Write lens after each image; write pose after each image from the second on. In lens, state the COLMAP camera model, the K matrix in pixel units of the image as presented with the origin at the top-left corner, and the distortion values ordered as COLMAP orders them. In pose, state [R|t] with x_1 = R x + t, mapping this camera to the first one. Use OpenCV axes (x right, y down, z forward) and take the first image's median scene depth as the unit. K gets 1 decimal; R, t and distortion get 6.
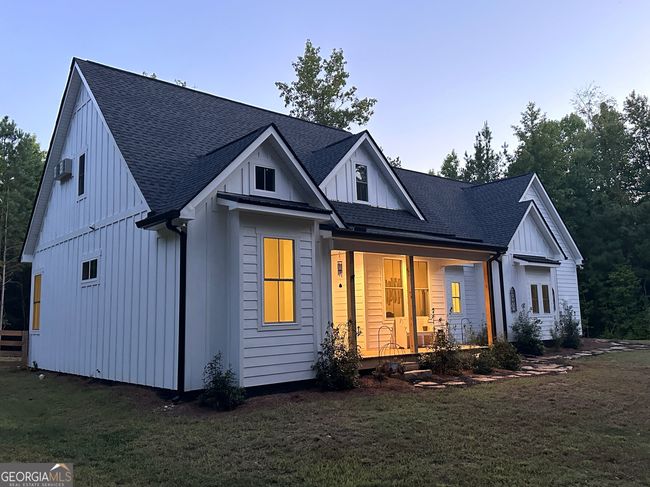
lens RADIAL K [[567.7, 0, 325.0], [0, 567.7, 243.5], [0, 0, 1]] dist [0.119151, -0.004353]
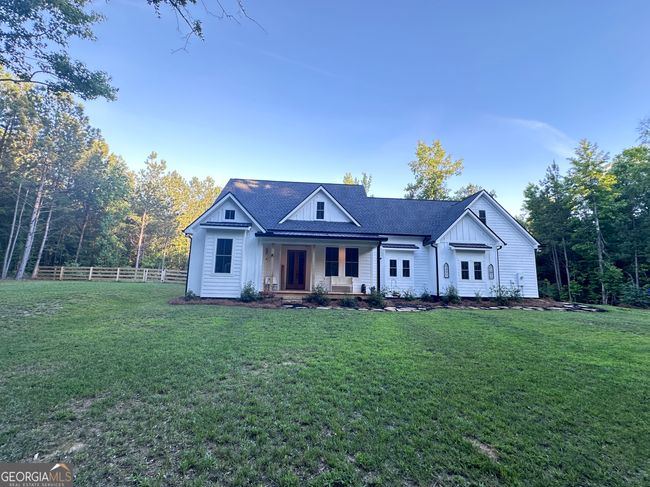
lens RADIAL K [[260.0, 0, 325.0], [0, 260.0, 243.5], [0, 0, 1]] dist [-0.001823, -0.000078]
pose [[0.794437, -0.036697, -0.606237, 0.496534], [0.030491, 0.999324, -0.020535, 0.025422], [0.606581, -0.002171, 0.795019, 0.200454]]
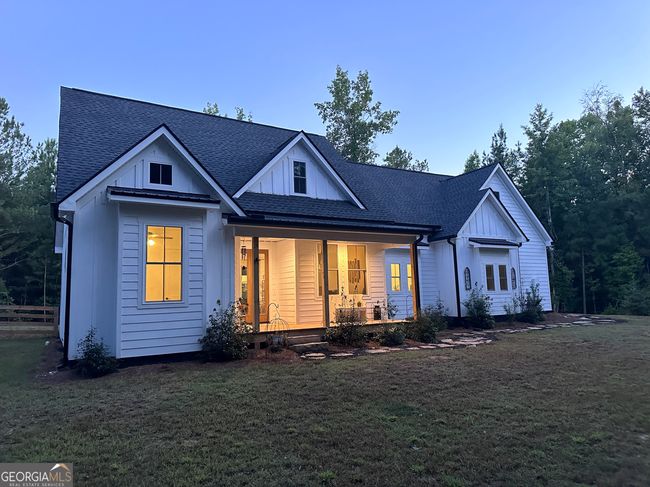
lens RADIAL K [[454.1, 0, 325.0], [0, 454.1, 243.5], [0, 0, 1]] dist [0.061966, -0.001853]
pose [[0.985137, -0.022806, -0.170247, 0.204629], [0.025377, 0.999594, 0.012942, 0.011456], [0.169883, -0.017070, 0.985316, 0.087375]]
